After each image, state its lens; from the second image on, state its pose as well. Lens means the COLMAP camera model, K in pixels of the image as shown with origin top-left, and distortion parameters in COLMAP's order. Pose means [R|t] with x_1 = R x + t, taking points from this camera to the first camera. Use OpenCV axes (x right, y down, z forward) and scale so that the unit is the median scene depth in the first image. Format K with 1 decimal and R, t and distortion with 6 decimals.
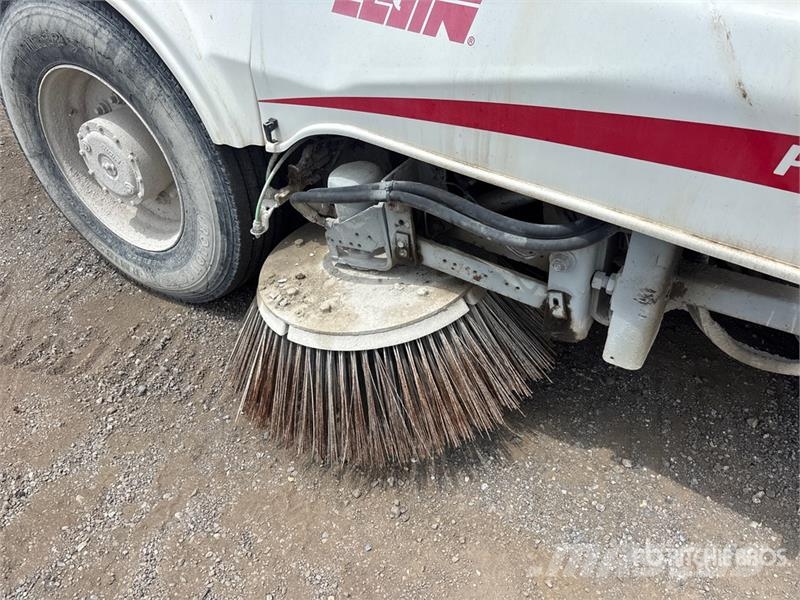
lens RADIAL K [[619.2, 0, 401.6], [0, 619.2, 294.5], [0, 0, 1]] dist [0.072902, -0.112564]
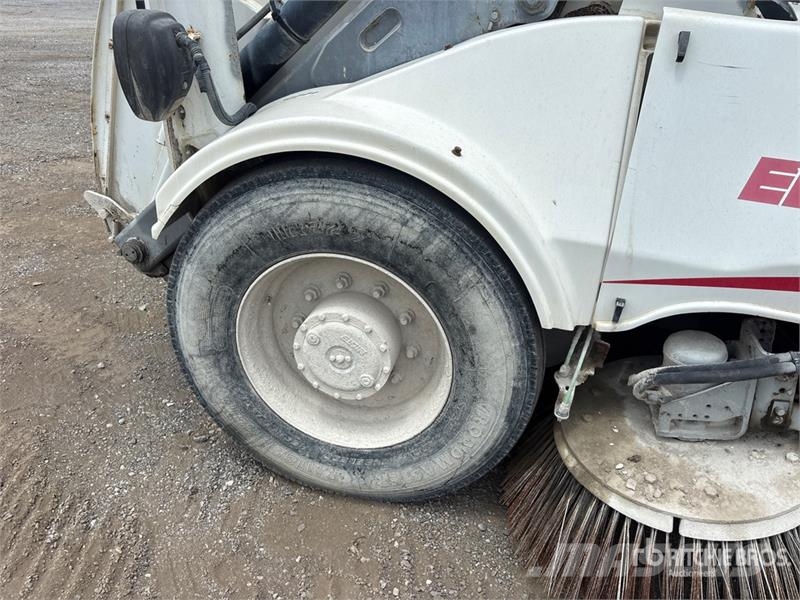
lens RADIAL K [[620.0, 0, 418.4], [0, 620.0, 281.6], [0, 0, 1]] dist [0.065216, -0.106540]
pose [[0.951165, -0.083175, 0.297266, -0.727009], [0.142112, 0.972880, -0.182505, -0.162099], [-0.274024, 0.215838, 0.937190, 0.164460]]
